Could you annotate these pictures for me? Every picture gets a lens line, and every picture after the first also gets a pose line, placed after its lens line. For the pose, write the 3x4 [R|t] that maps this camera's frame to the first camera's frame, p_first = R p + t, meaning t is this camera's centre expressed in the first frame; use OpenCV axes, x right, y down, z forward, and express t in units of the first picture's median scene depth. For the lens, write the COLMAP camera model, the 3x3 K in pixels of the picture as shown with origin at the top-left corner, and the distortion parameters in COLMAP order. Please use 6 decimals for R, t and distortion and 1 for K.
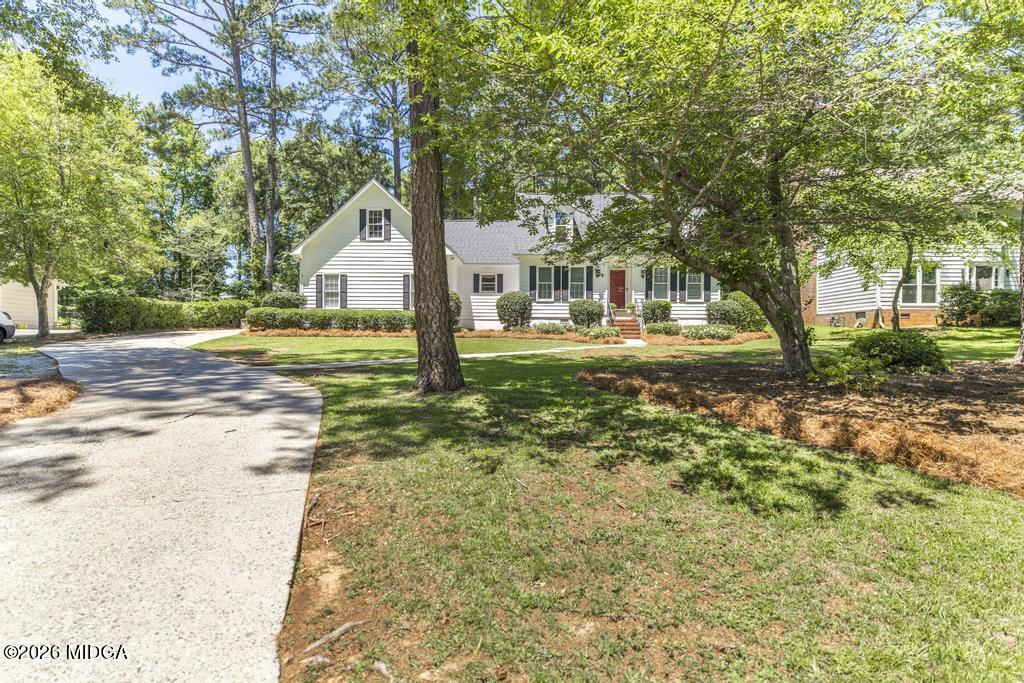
lens RADIAL K [[531.8, 0, 507.7], [0, 531.8, 341.3], [0, 0, 1]] dist [-0.000468, 0.000019]
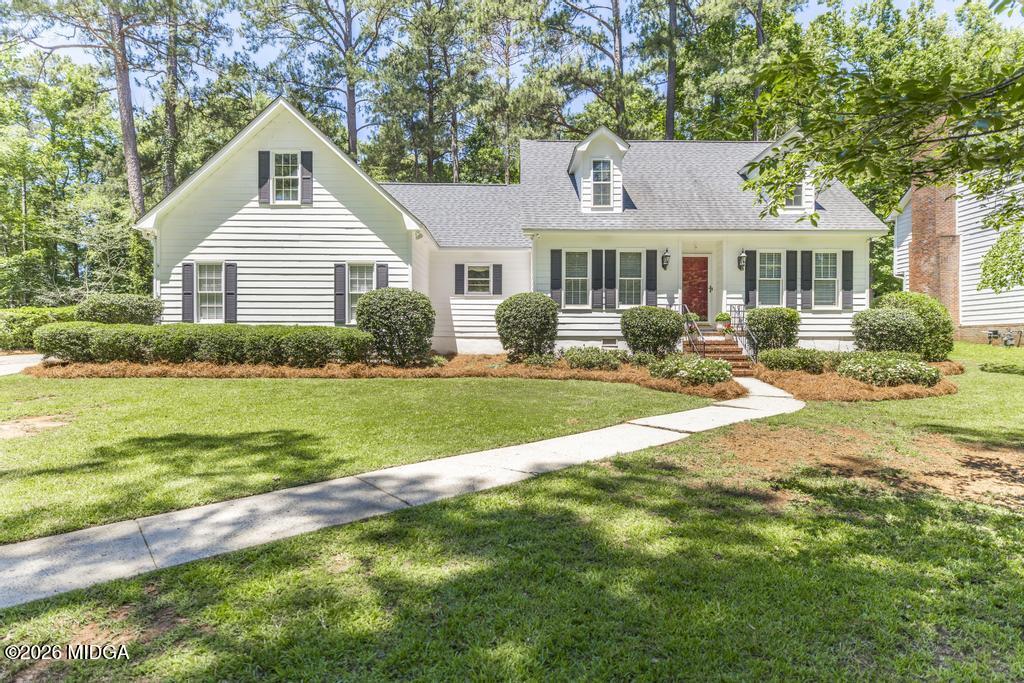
lens RADIAL K [[598.7, 0, 515.3], [0, 598.7, 341.9], [0, 0, 1]] dist [-0.005008, 0.000271]
pose [[0.999222, -0.003588, 0.039270, -0.024507], [0.003896, 0.999962, -0.007770, -0.033903], [-0.039240, 0.007917, 0.999198, 0.337763]]
